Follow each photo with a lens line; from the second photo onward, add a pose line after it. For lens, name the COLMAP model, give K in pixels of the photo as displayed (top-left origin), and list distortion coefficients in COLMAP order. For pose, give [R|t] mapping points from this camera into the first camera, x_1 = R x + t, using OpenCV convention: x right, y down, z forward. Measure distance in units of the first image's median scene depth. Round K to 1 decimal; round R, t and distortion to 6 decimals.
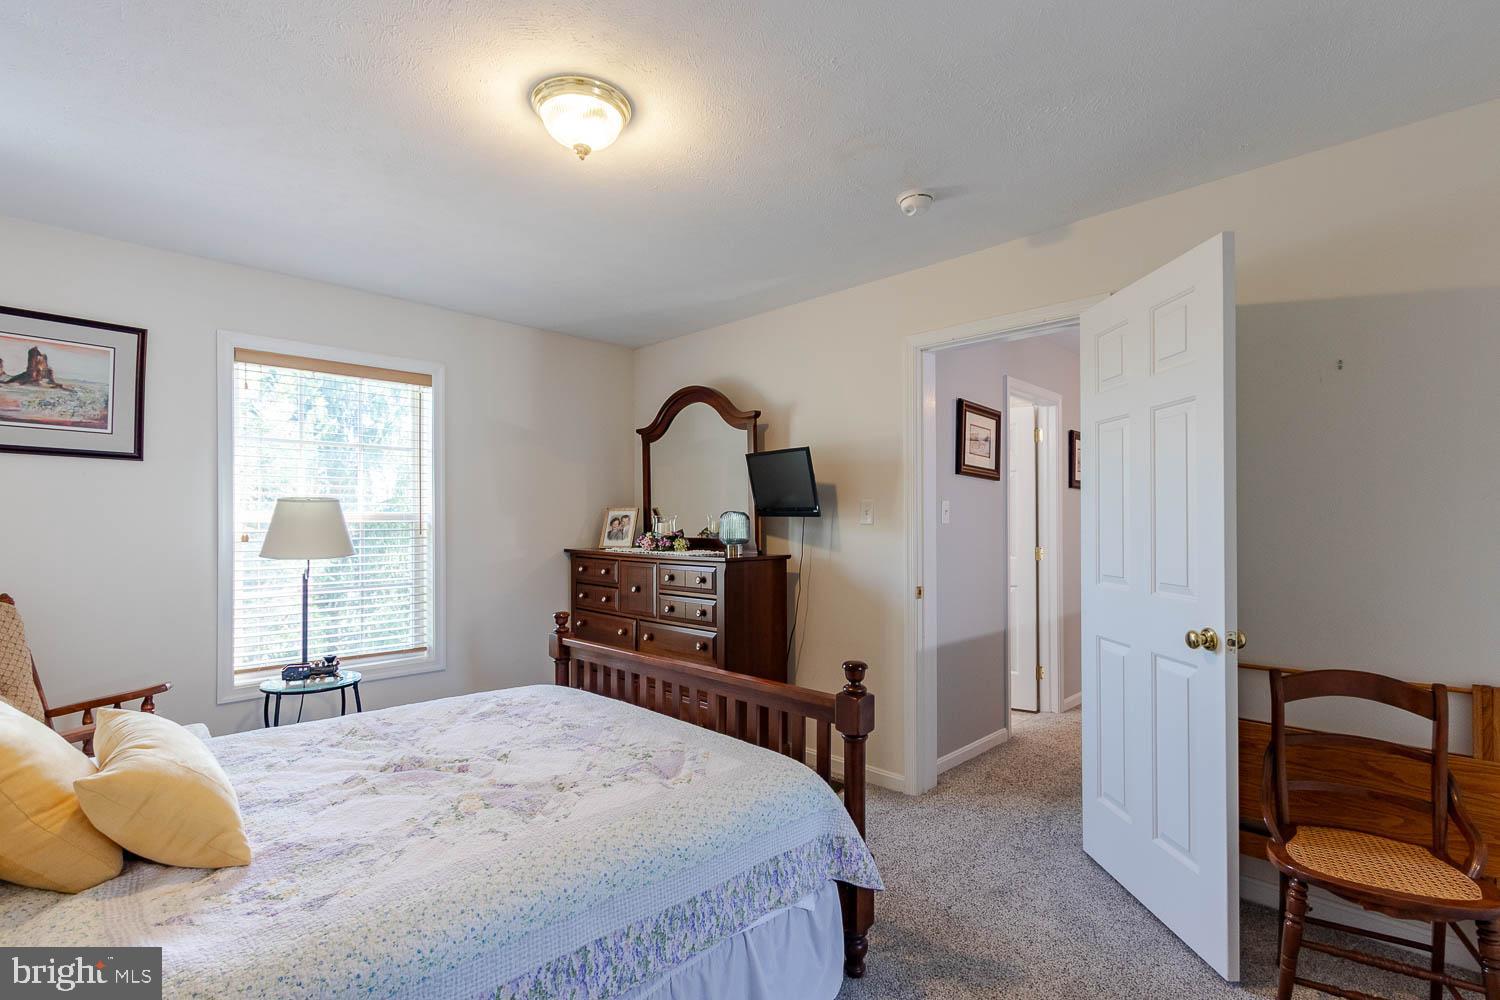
lens RADIAL K [[697.2, 0, 750.0], [0, 697.2, 500.0], [0, 0, 1]] dist [-0.002384, -0.000369]
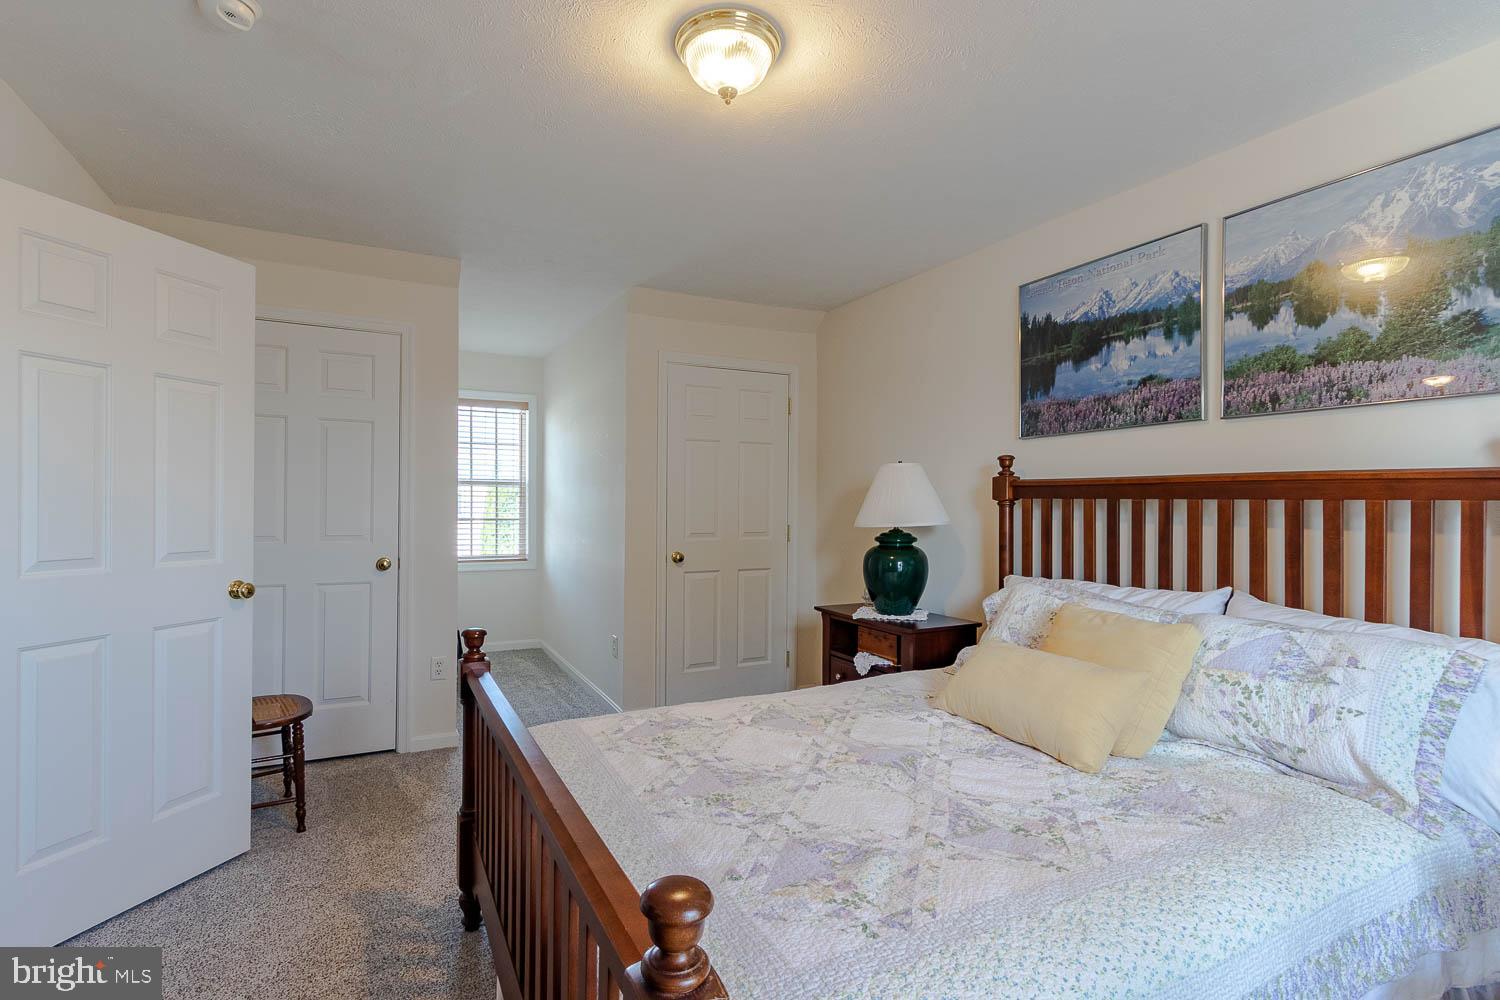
lens RADIAL K [[697.2, 0, 750.0], [0, 697.2, 500.0], [0, 0, 1]] dist [-0.002384, -0.000369]
pose [[-0.951793, -0.006501, 0.306673, -0.394167], [-0.015885, 0.999479, -0.028112, 0.043292], [-0.306330, -0.031628, -0.951400, 1.321055]]
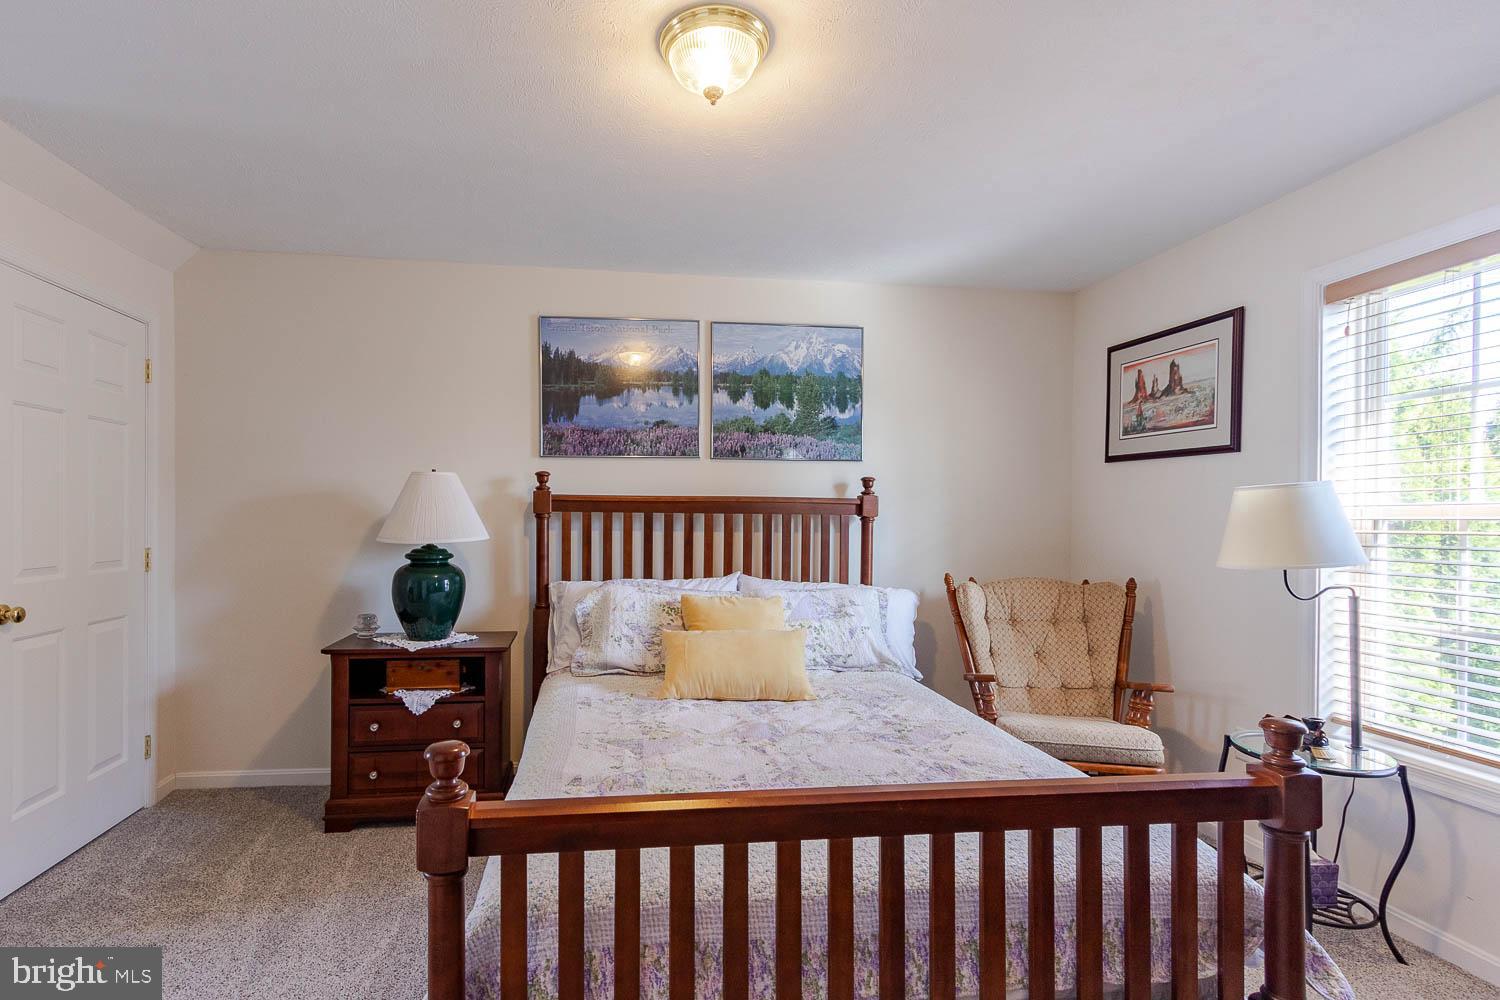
lens RADIAL K [[703.2, 0, 667.0], [0, 703.2, 511.6], [0, 0, 1]] dist [-0.001540, -0.000054]
pose [[-0.636352, -0.011926, -0.771306, 0.340498], [0.014379, 0.999523, -0.027319, 0.039516], [0.771264, -0.028475, -0.635878, 1.076552]]
